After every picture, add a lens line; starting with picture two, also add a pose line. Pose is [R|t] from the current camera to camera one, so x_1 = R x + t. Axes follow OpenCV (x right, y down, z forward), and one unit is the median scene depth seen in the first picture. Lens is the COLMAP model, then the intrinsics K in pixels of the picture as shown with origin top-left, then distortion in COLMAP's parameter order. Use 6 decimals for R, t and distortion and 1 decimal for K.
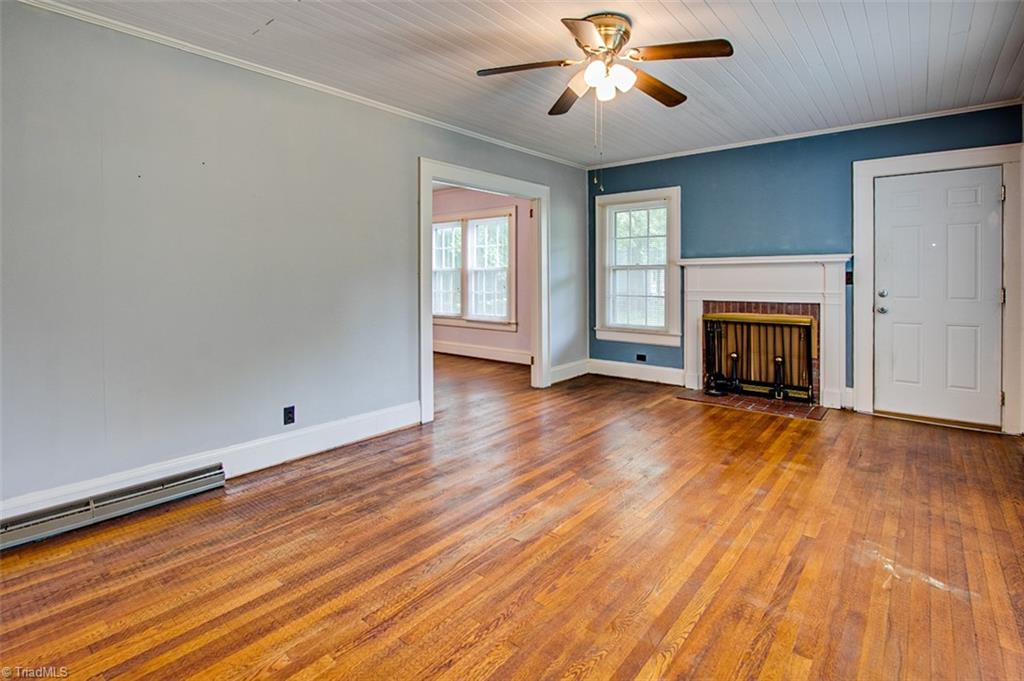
lens RADIAL K [[484.8, 0, 512.0], [0, 484.8, 340.5], [0, 0, 1]] dist [0.000538, 0.000251]
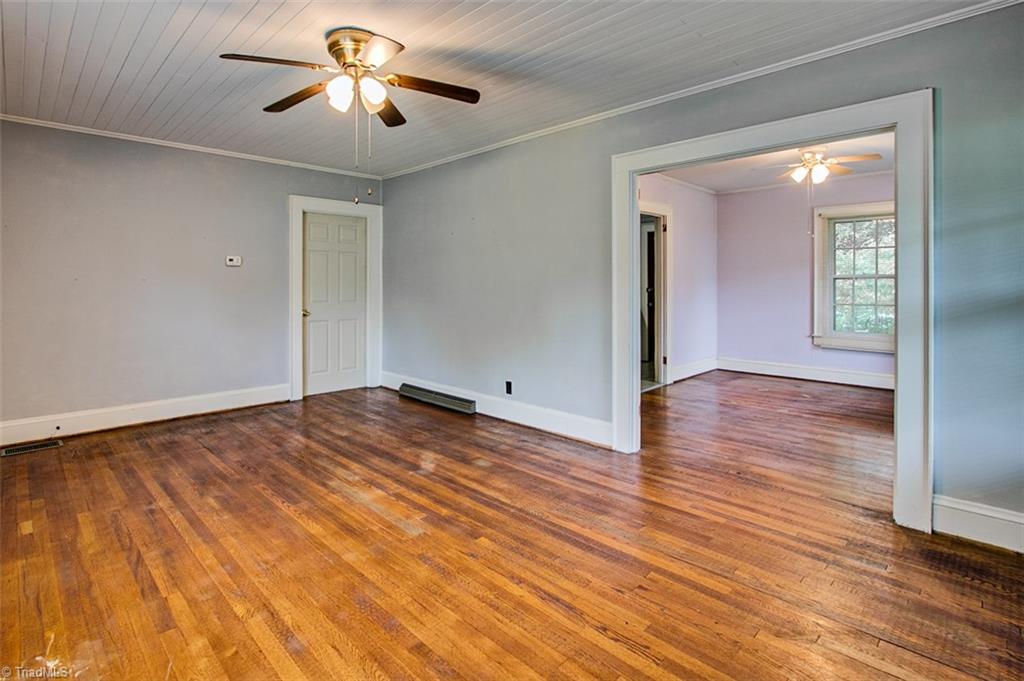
lens RADIAL K [[481.7, 0, 490.8], [0, 481.7, 328.8], [0, 0, 1]] dist [0.001086, 0.000331]
pose [[-0.087327, 0.089291, -0.992170, 1.202490], [-0.126042, 0.986980, 0.099918, -0.189736], [0.988174, 0.133781, -0.074936, 1.407667]]
